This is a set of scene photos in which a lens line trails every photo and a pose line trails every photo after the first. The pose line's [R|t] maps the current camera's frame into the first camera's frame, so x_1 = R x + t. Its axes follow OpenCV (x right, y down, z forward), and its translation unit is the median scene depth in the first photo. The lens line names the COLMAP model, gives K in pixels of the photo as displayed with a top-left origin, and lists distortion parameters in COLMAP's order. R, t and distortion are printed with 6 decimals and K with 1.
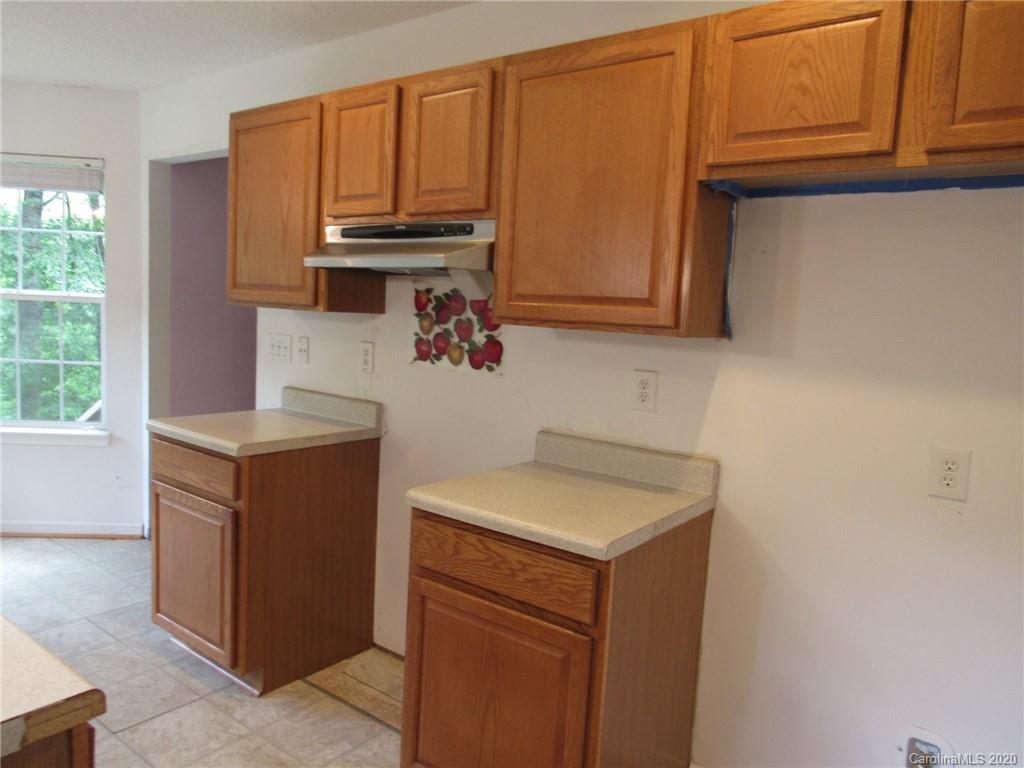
lens RADIAL K [[727.5, 0, 512.0], [0, 727.5, 384.0], [0, 0, 1]] dist [-0.029653, 0.006666]
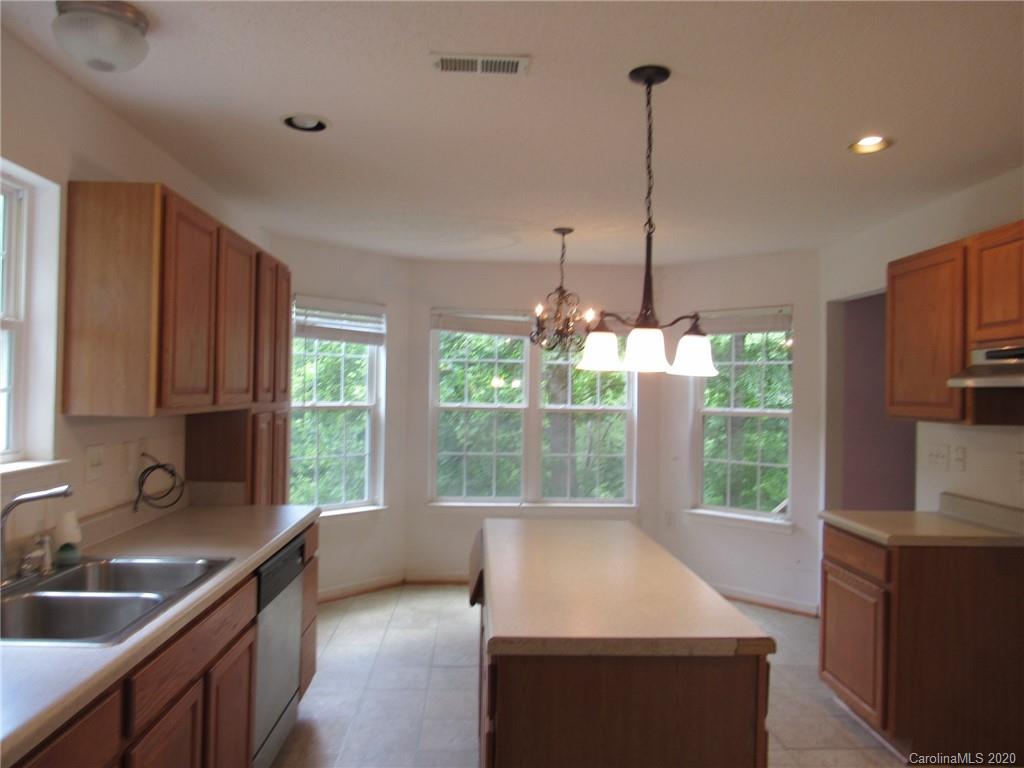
lens RADIAL K [[727.5, 0, 512.0], [0, 727.5, 384.0], [0, 0, 1]] dist [-0.029653, 0.006666]
pose [[0.632746, -0.051413, -0.772650, 0.144569], [-0.063363, 0.991010, -0.117833, 0.012570], [0.771762, 0.123515, 0.623800, -0.233565]]
